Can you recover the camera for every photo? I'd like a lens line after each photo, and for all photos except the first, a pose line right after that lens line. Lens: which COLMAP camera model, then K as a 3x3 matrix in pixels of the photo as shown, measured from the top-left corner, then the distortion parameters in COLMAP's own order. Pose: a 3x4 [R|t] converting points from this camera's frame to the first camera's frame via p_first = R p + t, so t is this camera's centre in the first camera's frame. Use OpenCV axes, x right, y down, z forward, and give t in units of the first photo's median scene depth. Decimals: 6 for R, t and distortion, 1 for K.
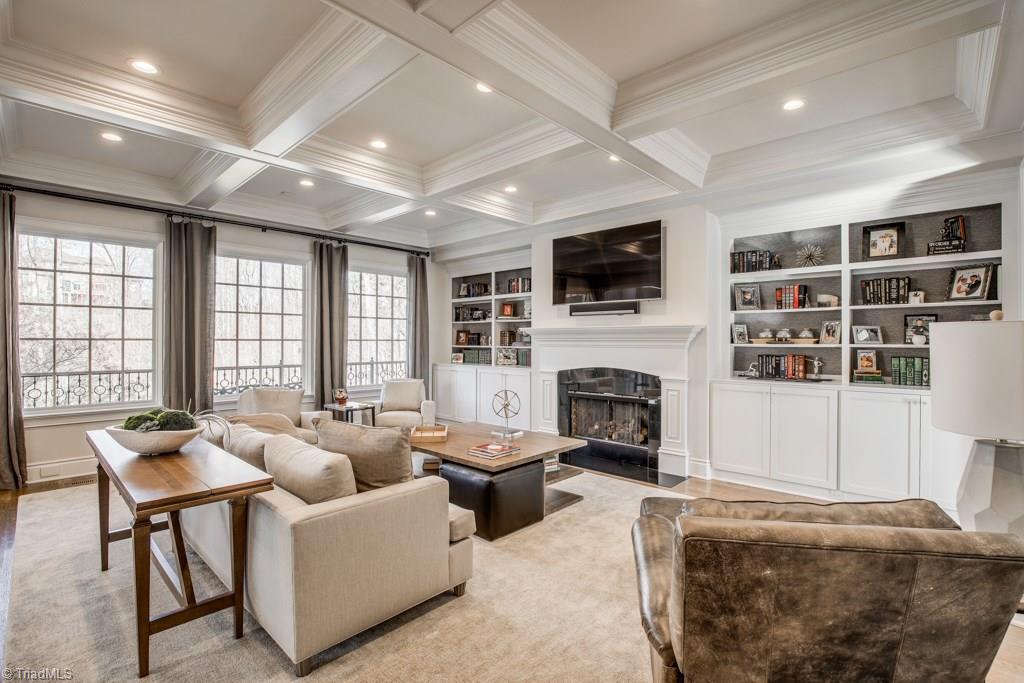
lens RADIAL K [[494.2, 0, 511.5], [0, 494.2, 337.1], [0, 0, 1]] dist [0.035216, 0.000027]
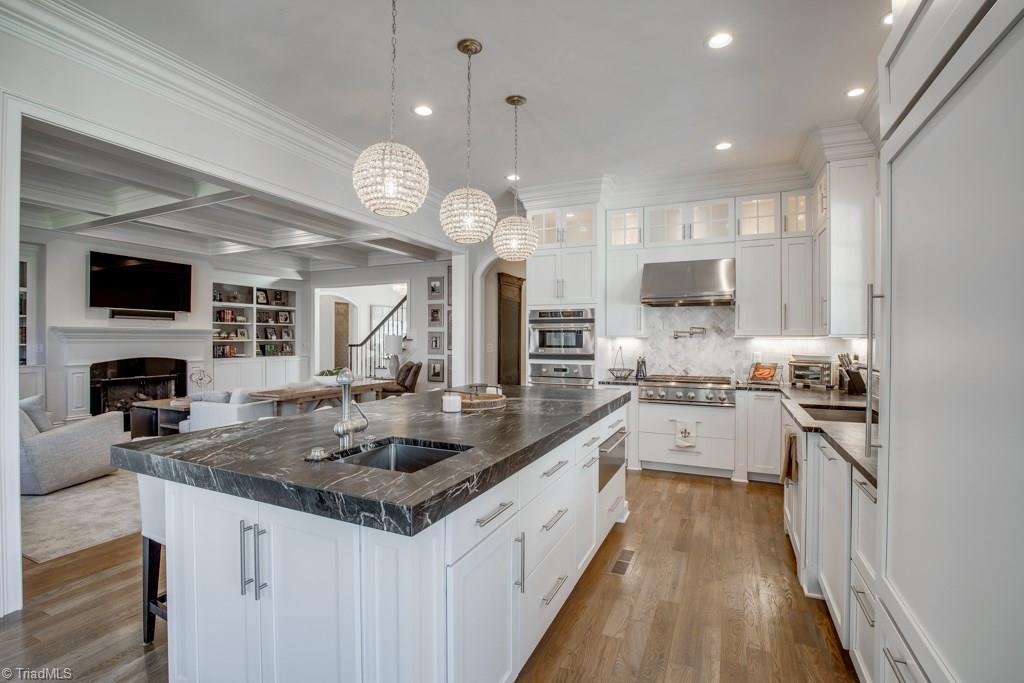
lens RADIAL K [[465.5, 0, 515.5], [0, 465.5, 340.6], [0, 0, 1]] dist [-0.038335, 0.000118]
pose [[-0.291168, -0.000473, 0.956672, -1.501647], [-0.001589, 0.999999, 0.000011, 0.014247], [-0.956671, -0.001517, -0.291168, 0.425282]]
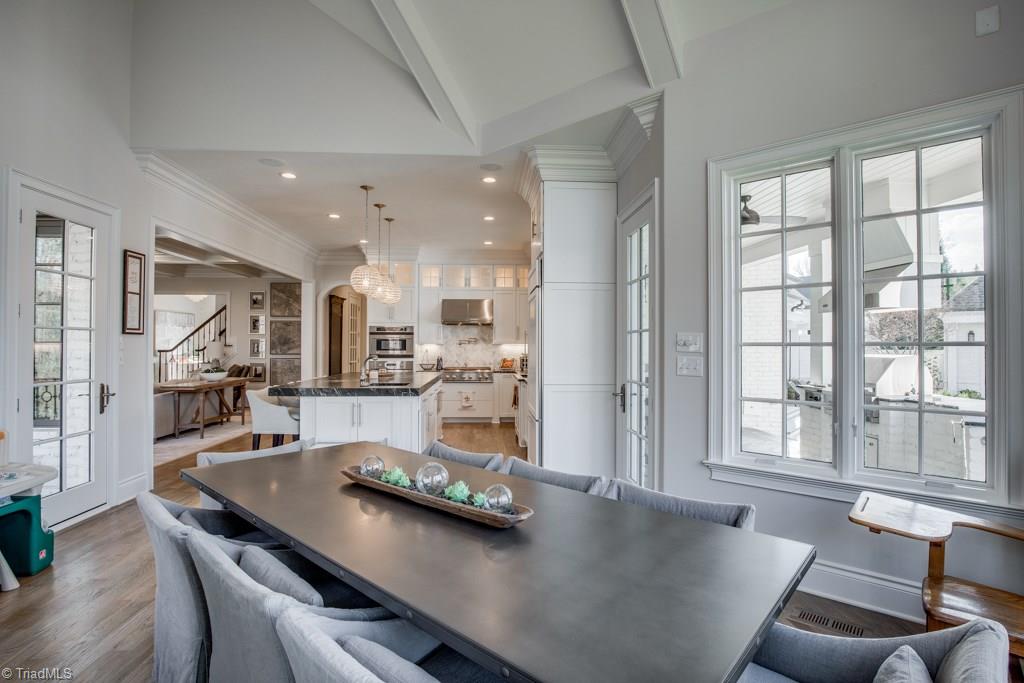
lens RADIAL K [[465.5, 0, 515.5], [0, 465.5, 340.6], [0, 0, 1]] dist [-0.038335, 0.000118]
pose [[-0.711968, 0.009221, 0.702151, -1.975031], [-0.000358, 0.999909, -0.013494, 0.017081], [-0.702212, -0.009859, -0.711900, 0.866129]]
